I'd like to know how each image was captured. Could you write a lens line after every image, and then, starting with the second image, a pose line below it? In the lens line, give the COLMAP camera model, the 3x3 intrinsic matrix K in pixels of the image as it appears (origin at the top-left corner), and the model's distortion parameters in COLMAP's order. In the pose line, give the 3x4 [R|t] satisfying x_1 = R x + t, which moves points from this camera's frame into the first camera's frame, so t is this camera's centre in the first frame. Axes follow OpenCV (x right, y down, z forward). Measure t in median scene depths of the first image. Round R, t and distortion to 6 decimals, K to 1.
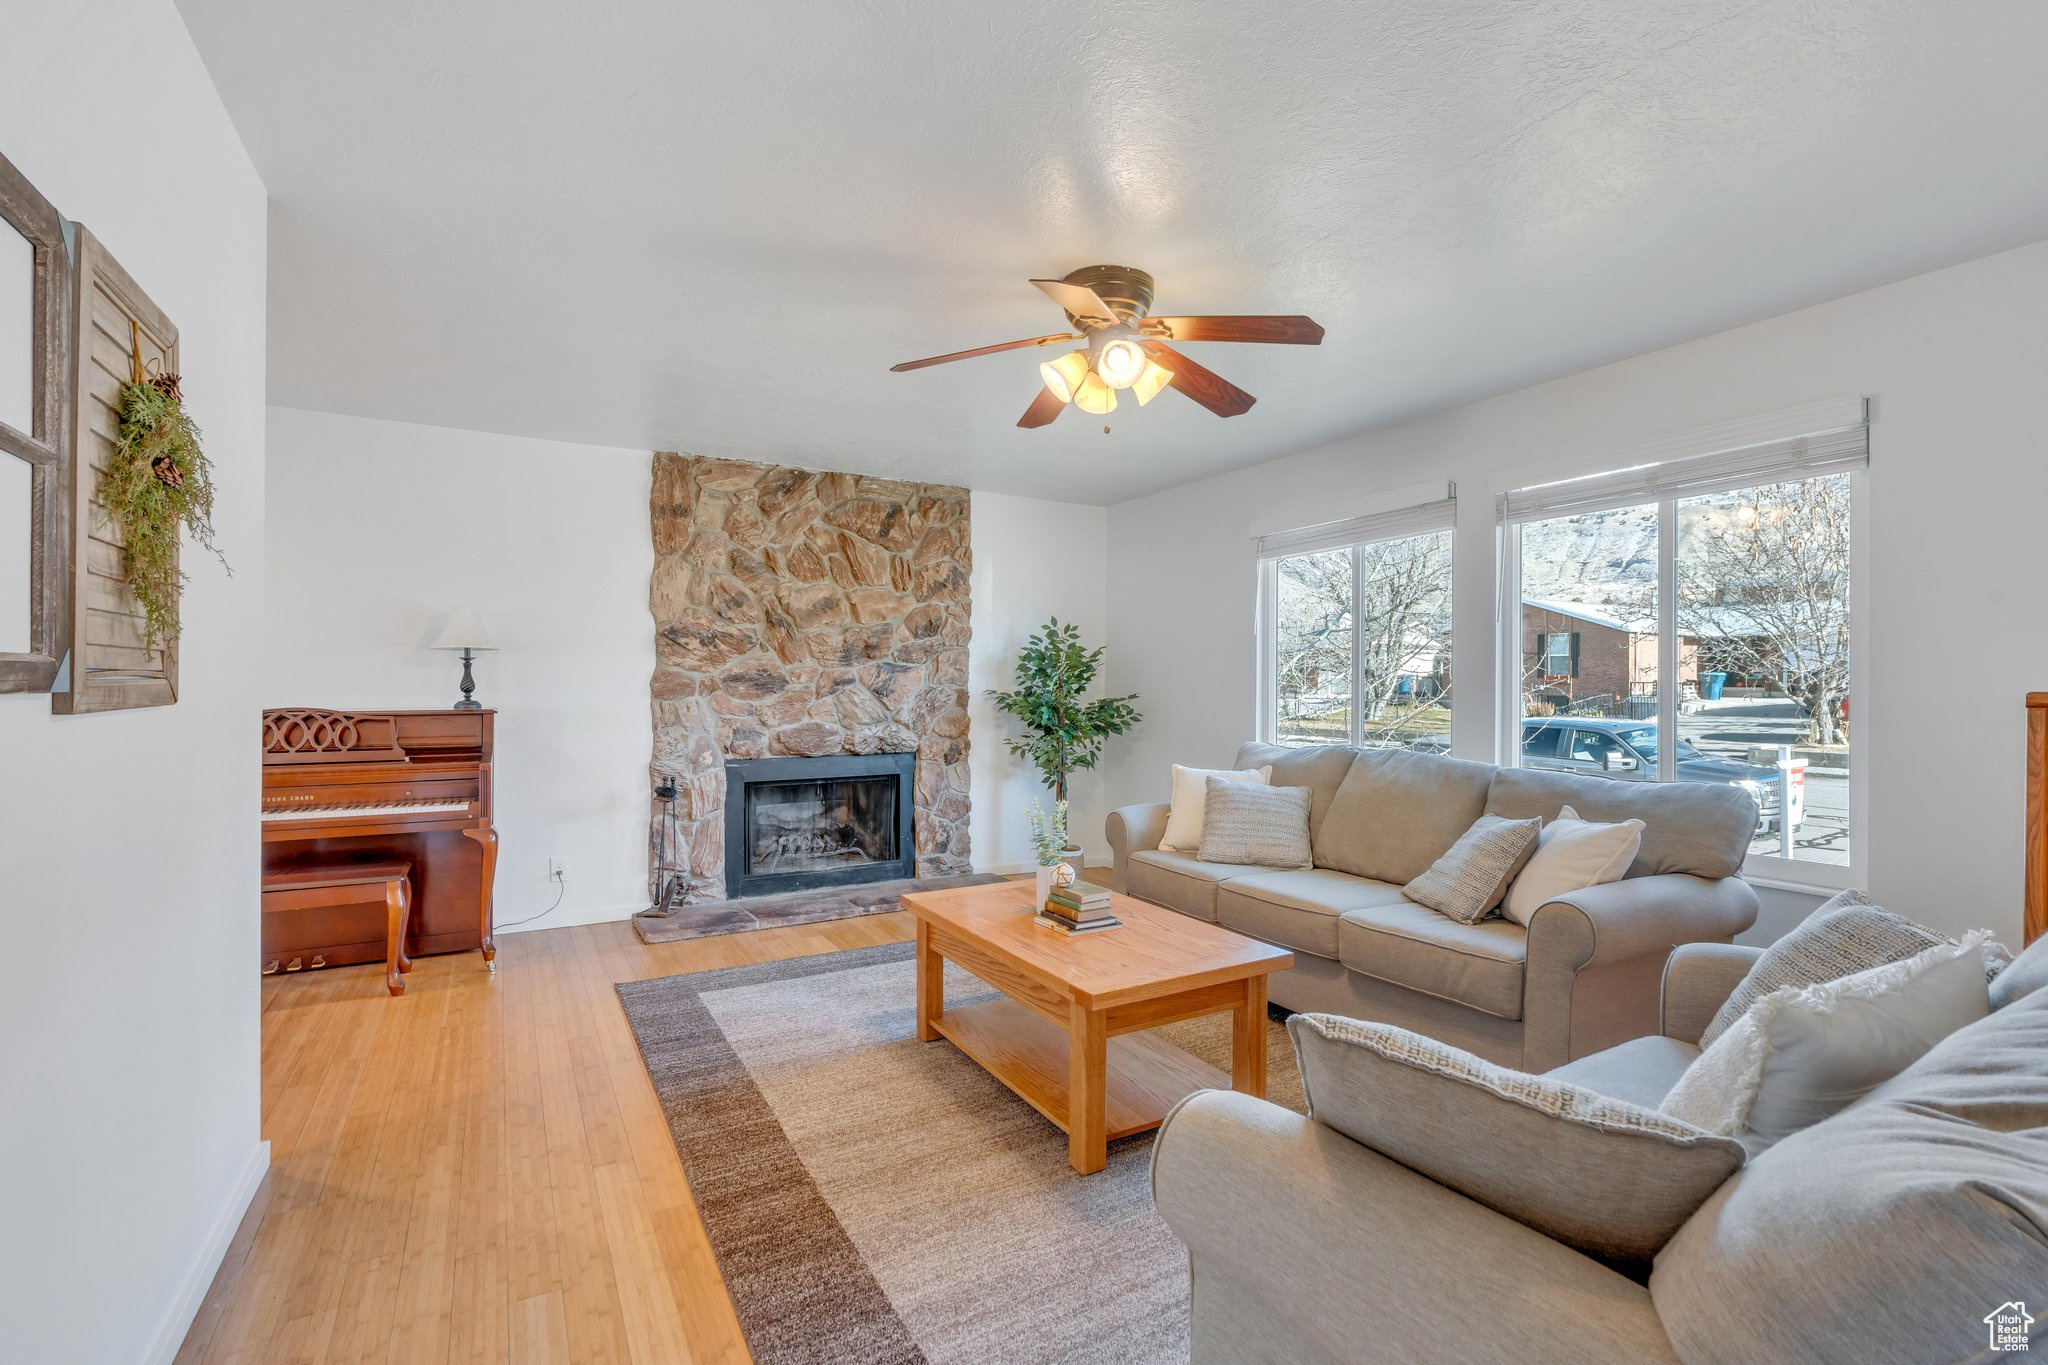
lens RADIAL K [[914.6, 0, 1030.7], [0, 914.6, 680.6], [0, 0, 1]] dist [-0.003253, 0.000589]
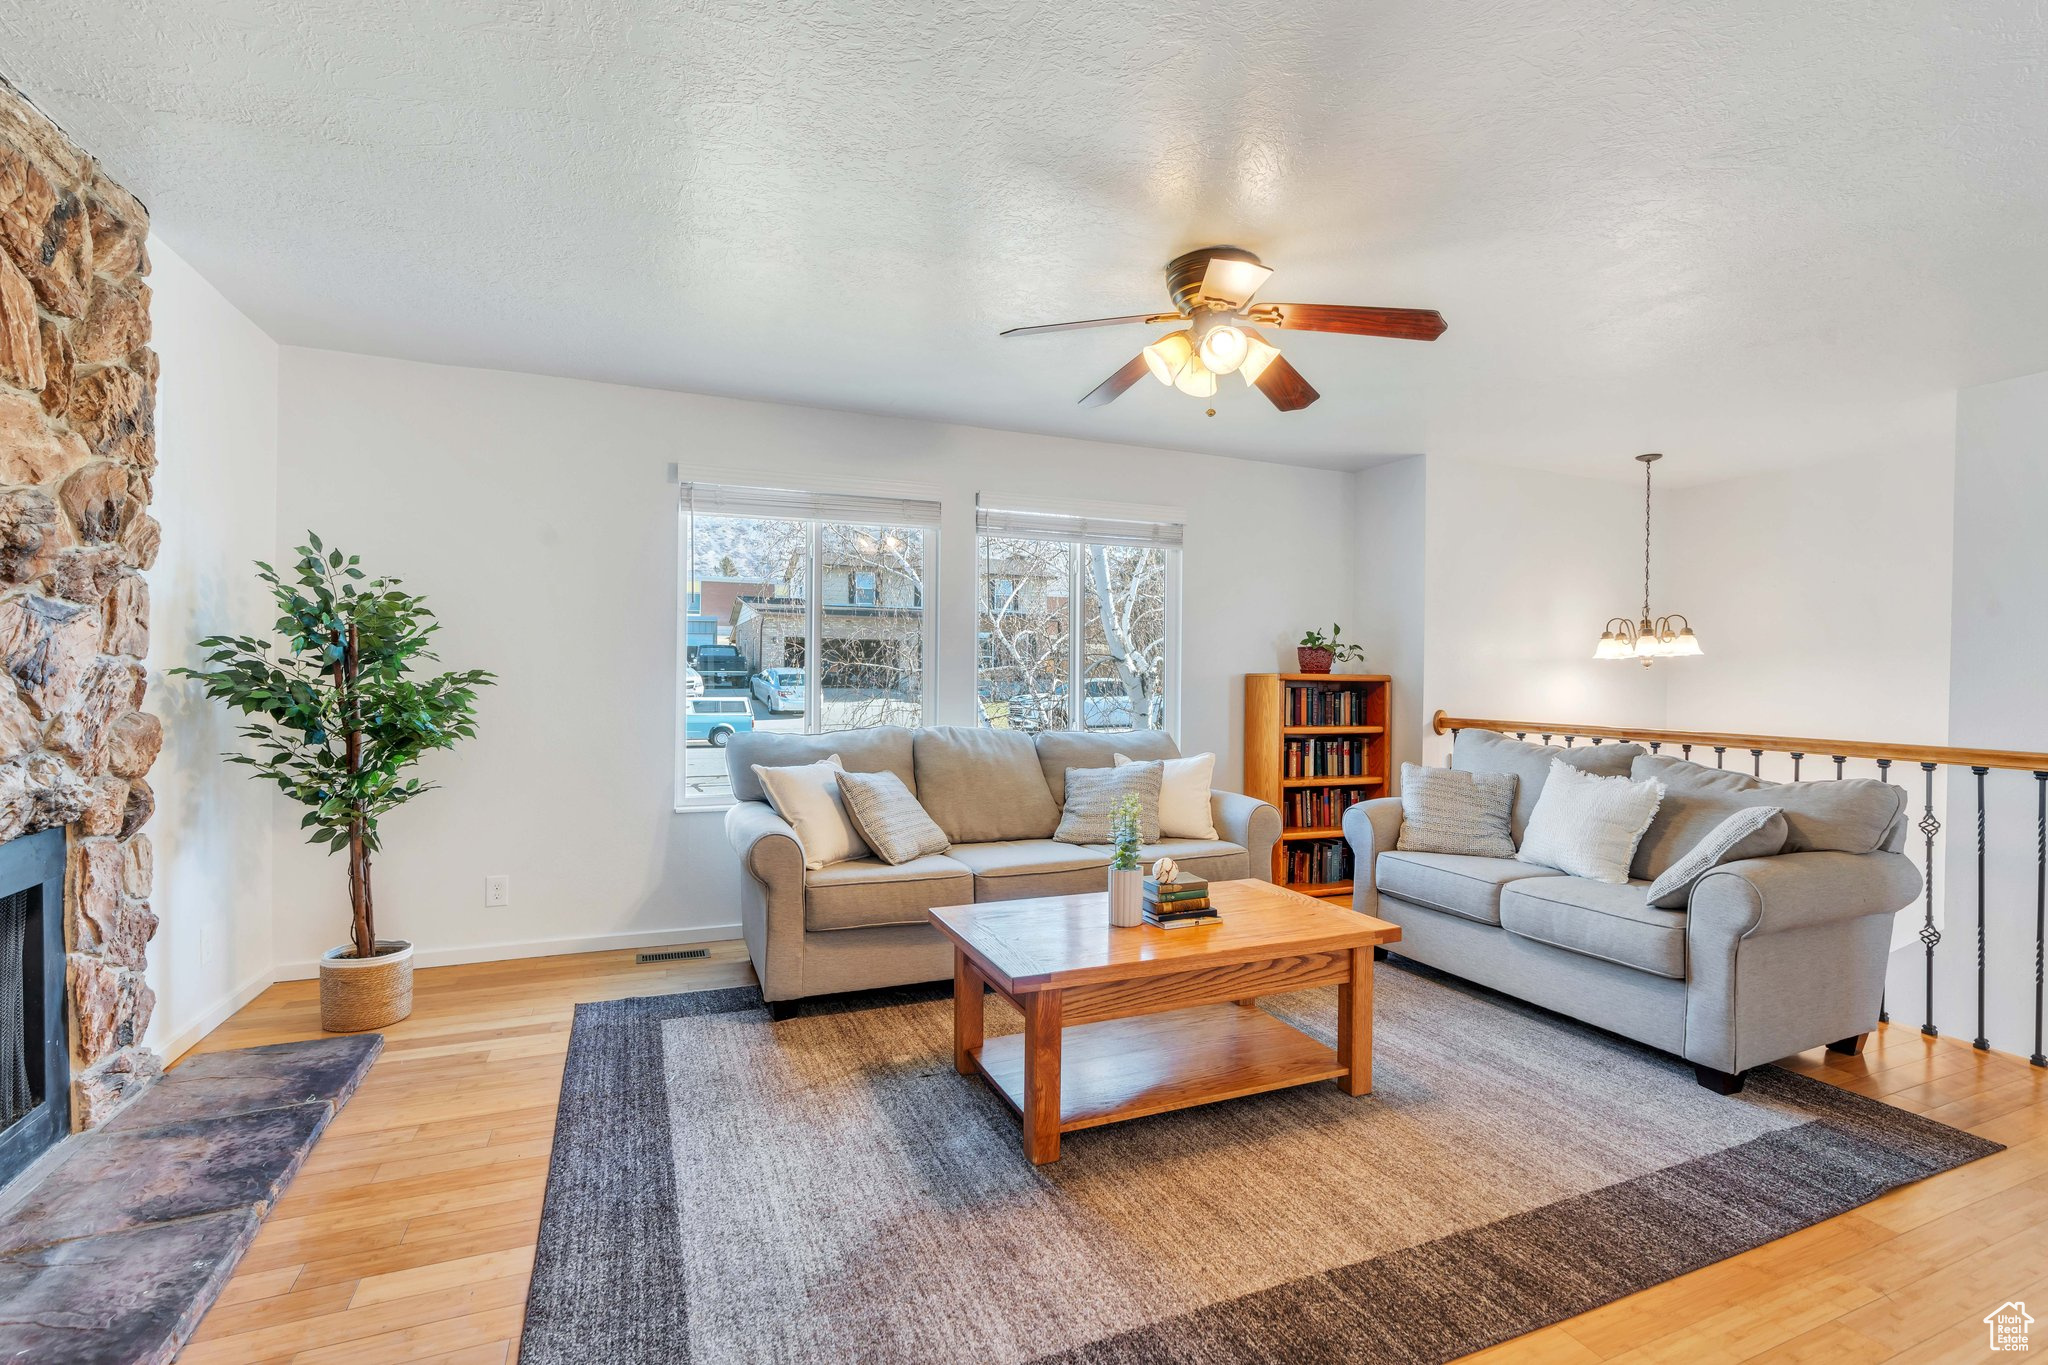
lens RADIAL K [[914.6, 0, 1031.5], [0, 914.6, 680.9], [0, 0, 1]] dist [-0.003253, 0.000589]
pose [[0.128773, -0.007812, 0.991643, -0.508788], [-0.015138, 0.999837, 0.009842, 0.006030], [-0.991559, -0.016279, 0.128634, 0.572371]]
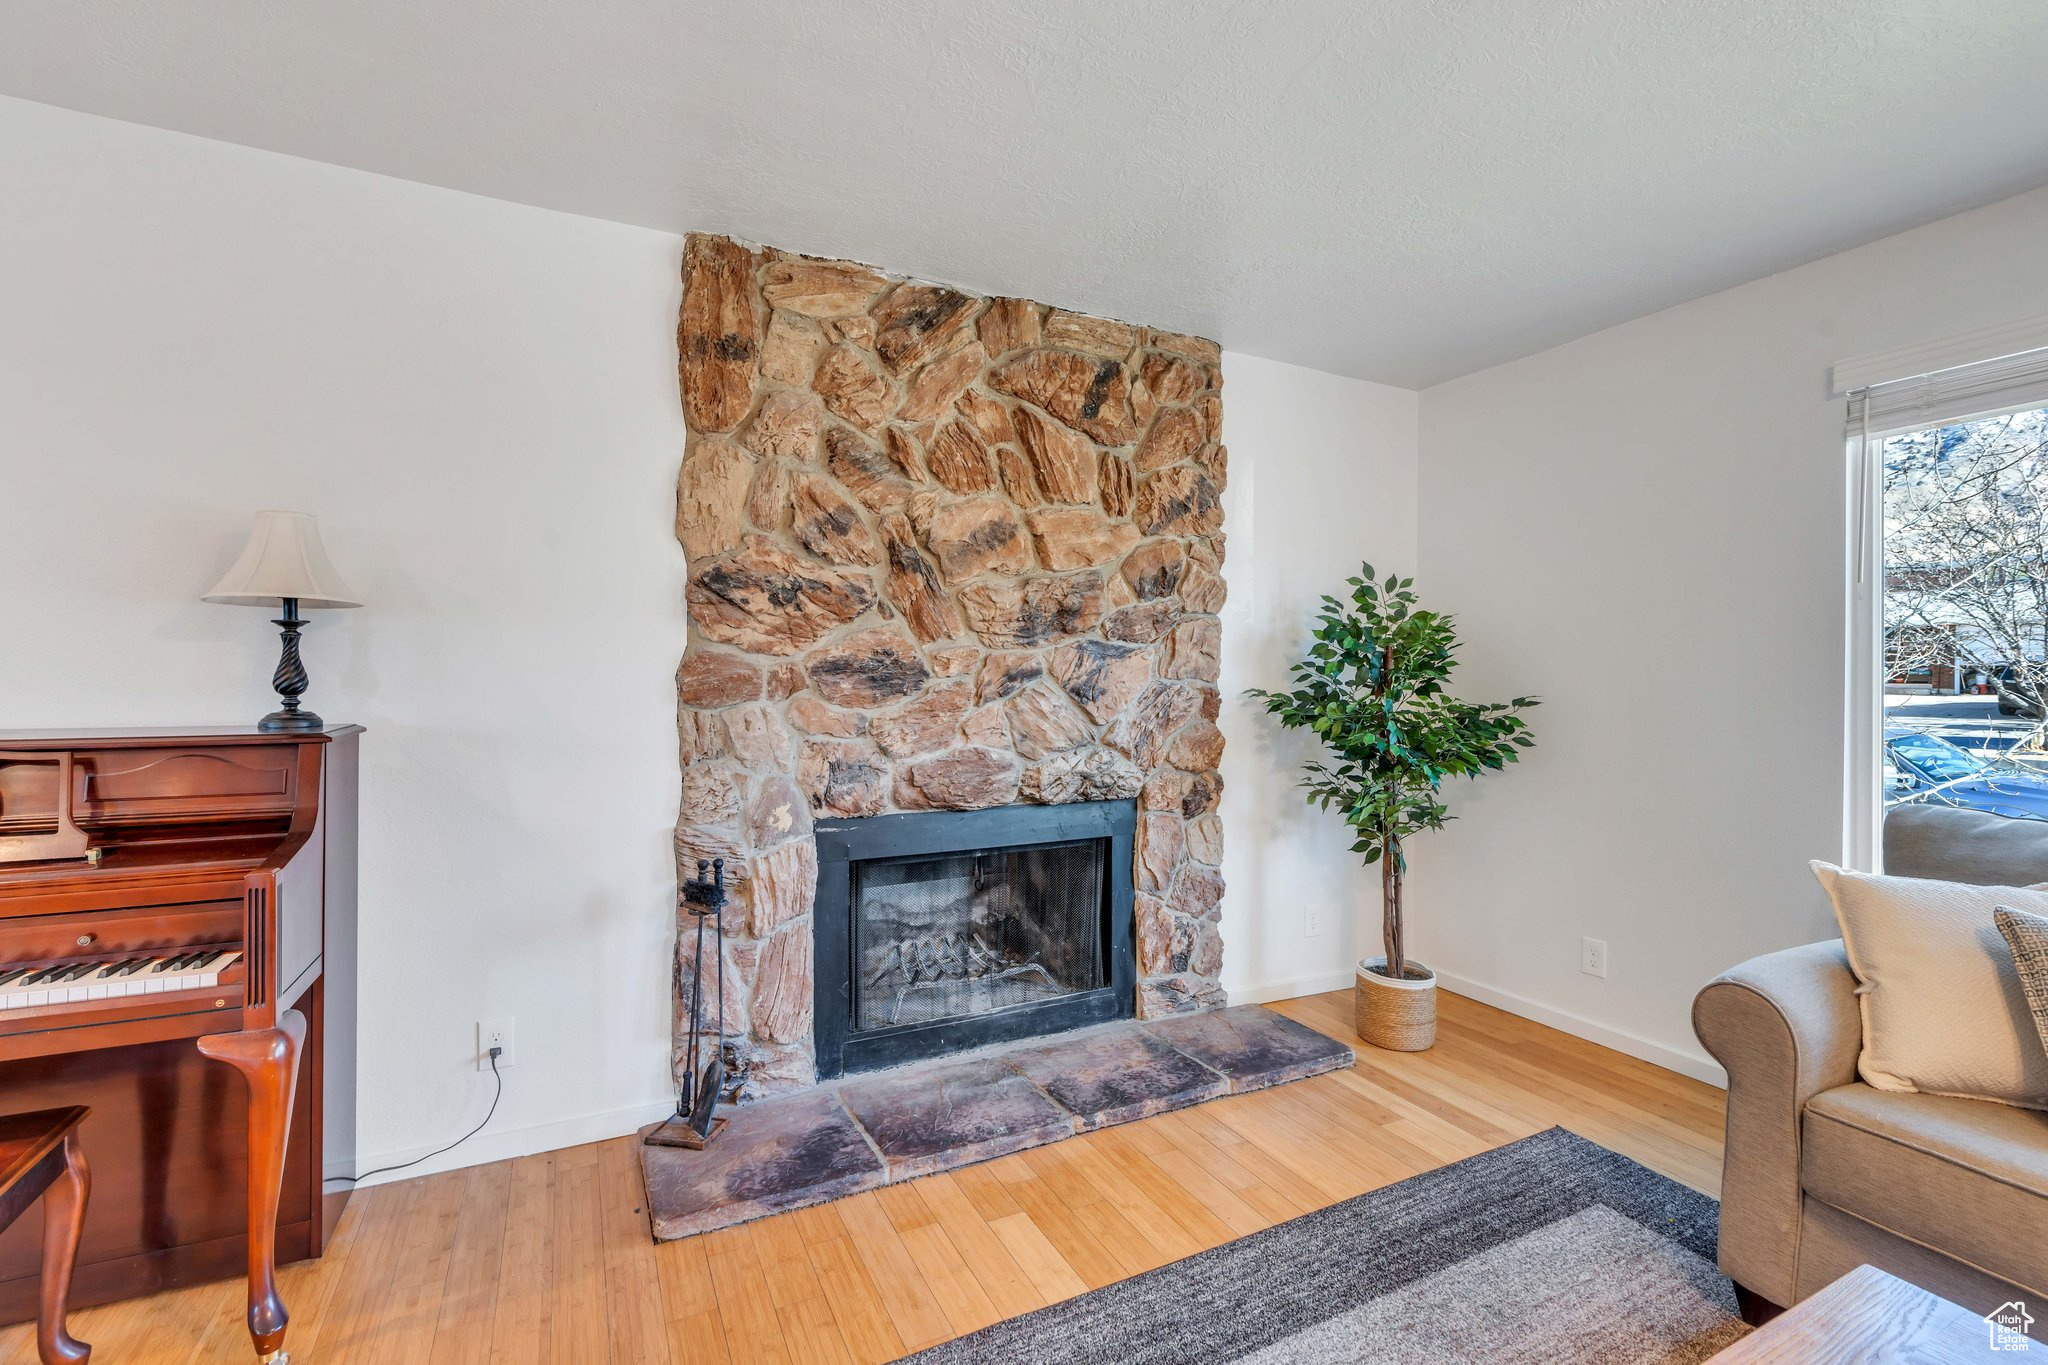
lens RADIAL K [[914.6, 0, 1034.2], [0, 914.6, 672.9], [0, 0, 1]] dist [-0.003253, 0.000589]
pose [[0.998371, 0.003632, -0.056940, -0.170933], [-0.003615, 0.999993, 0.000392, 0.000130], [0.056941, -0.000185, 0.998378, 0.459300]]
